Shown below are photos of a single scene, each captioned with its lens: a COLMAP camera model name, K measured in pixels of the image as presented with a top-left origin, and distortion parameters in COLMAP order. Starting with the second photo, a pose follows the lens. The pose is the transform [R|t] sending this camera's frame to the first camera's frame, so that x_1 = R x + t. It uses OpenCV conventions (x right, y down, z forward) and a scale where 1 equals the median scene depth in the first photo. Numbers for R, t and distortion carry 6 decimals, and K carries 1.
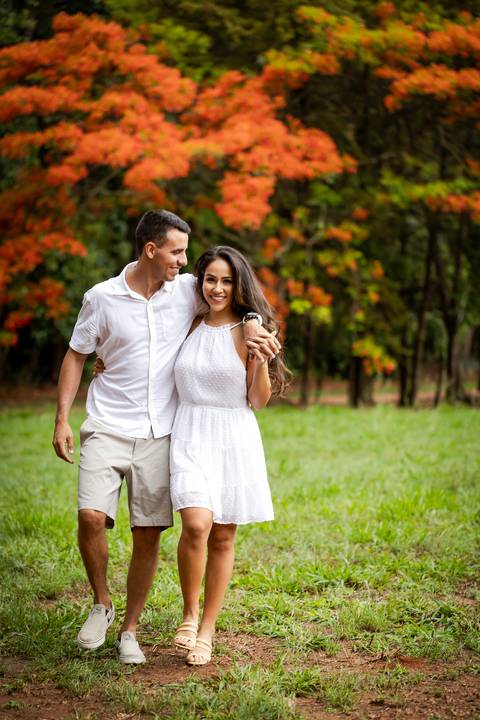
lens RADIAL K [[2365.3, 0, 240.0], [0, 2365.3, 360.0], [0, 0, 1]] dist [-0.038752, 1.430106]
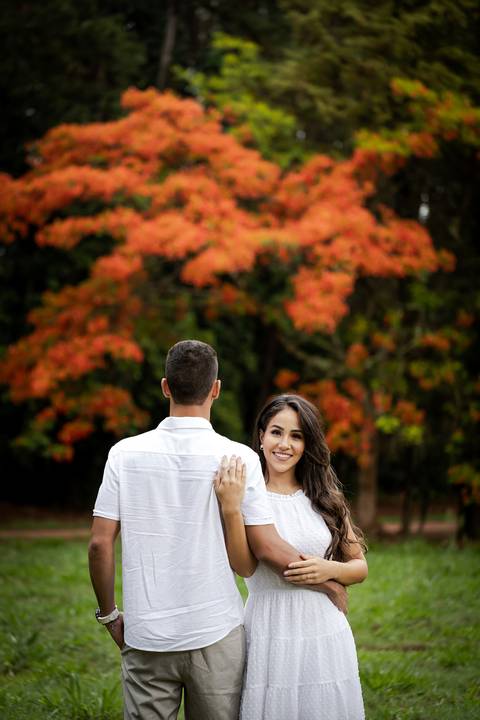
lens RADIAL K [[2155.0, 0, 240.0], [0, 2155.0, 360.0], [0, 0, 1]] dist [0.000398, -0.192274]
pose [[0.995906, 0.019748, -0.088212, 0.040392], [-0.024141, 0.998506, -0.049011, -0.005932], [0.087113, 0.050940, 0.994895, 0.207447]]
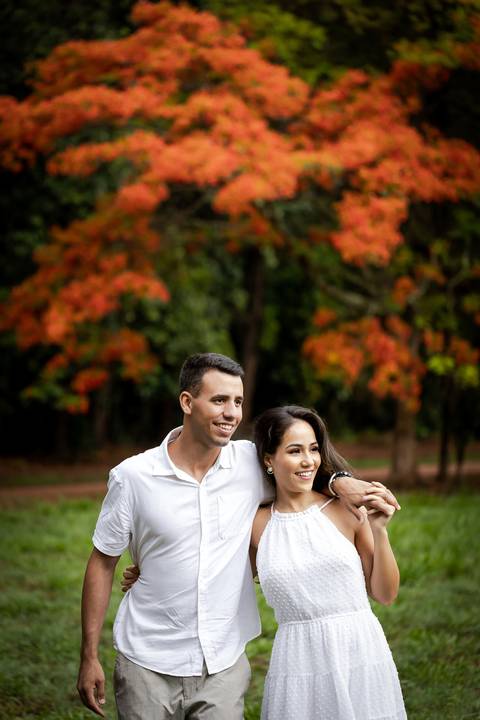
lens RADIAL K [[2155.0, 0, 240.0], [0, 2155.0, 360.0], [0, 0, 1]] dist [0.000398, -0.192274]
pose [[0.998235, 0.000463, -0.059385, 0.001665], [-0.001687, 0.999787, -0.020566, -0.009186], [0.059363, 0.020629, 0.998023, 0.279439]]
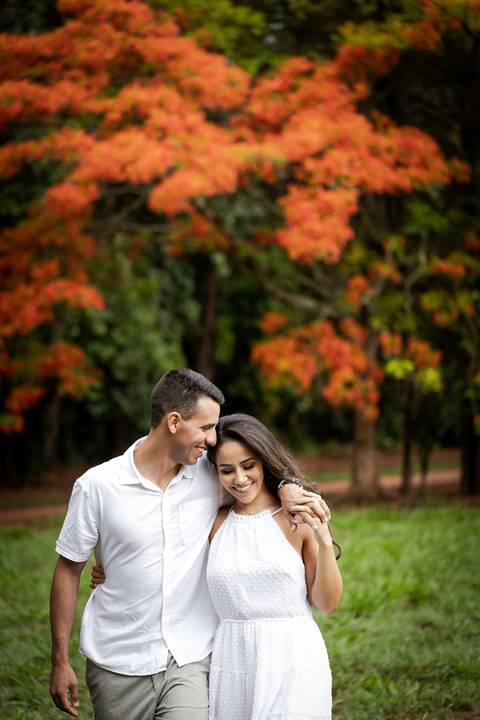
lens RADIAL K [[2155.0, 0, 240.0], [0, 2155.0, 360.0], [0, 0, 1]] dist [0.000398, -0.192274]
pose [[0.998583, -0.031690, -0.042748, 0.005061], [0.030515, 0.999146, -0.027847, -0.008077], [0.043594, 0.026503, 0.998698, 0.329683]]
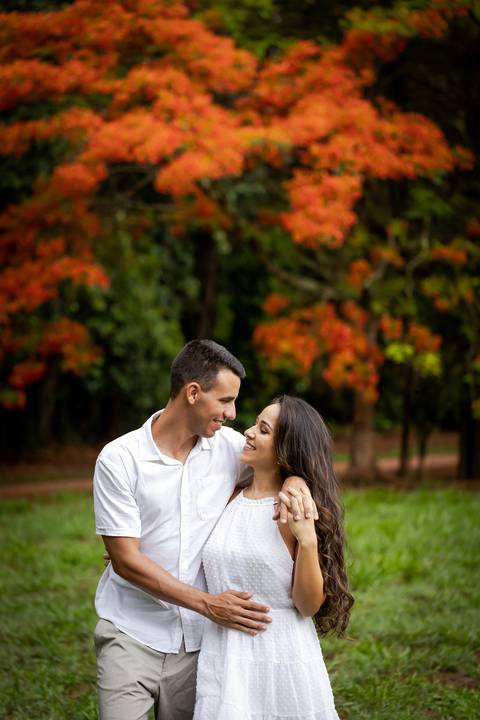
lens RADIAL K [[2228.6, 0, 240.0], [0, 2228.6, 360.0], [0, 0, 1]] dist [0.004524, -0.494105]
pose [[0.999100, -0.011039, -0.040953, 0.004407], [0.010351, 0.999803, -0.016959, -0.008792], [0.041133, 0.016520, 0.999017, 0.299132]]
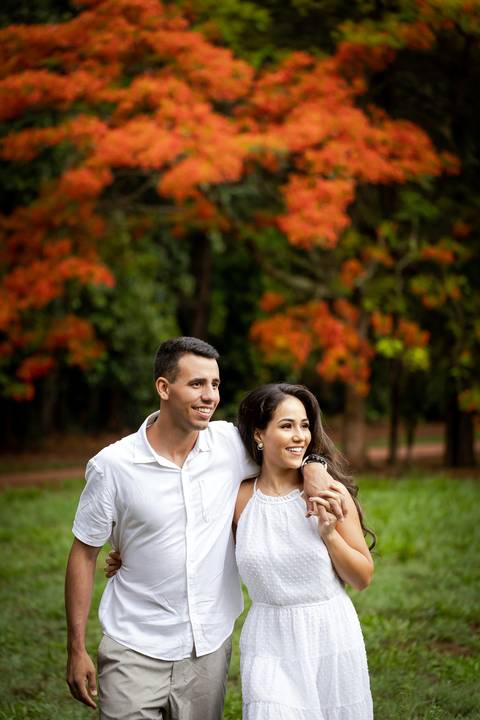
lens RADIAL K [[2155.0, 0, 240.0], [0, 2155.0, 360.0], [0, 0, 1]] dist [0.000398, -0.192274]
pose [[0.999293, -0.011561, -0.035768, 0.001851], [0.011065, 0.999840, -0.014035, -0.008892], [0.035924, 0.013629, 0.999262, 0.285165]]
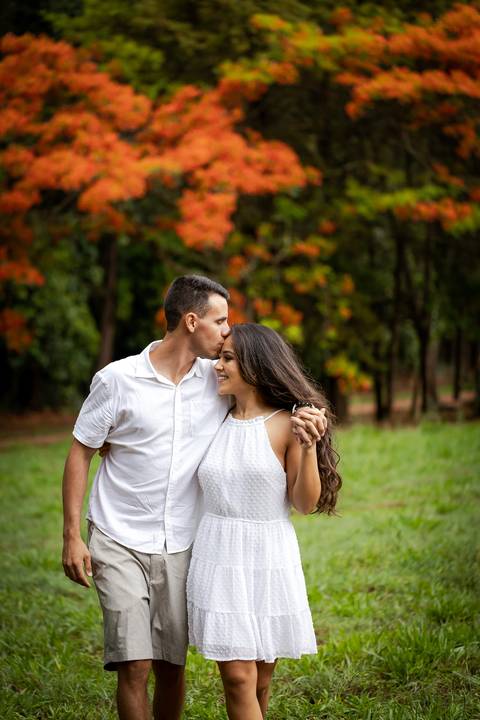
lens RADIAL K [[2155.0, 0, 240.0], [0, 2155.0, 360.0], [0, 0, 1]] dist [0.000398, -0.192274]
pose [[0.998784, -0.048545, 0.008629, 0.005324], [0.048572, 0.998815, -0.002910, -0.006860], [-0.008477, 0.003326, 0.999959, 0.122576]]
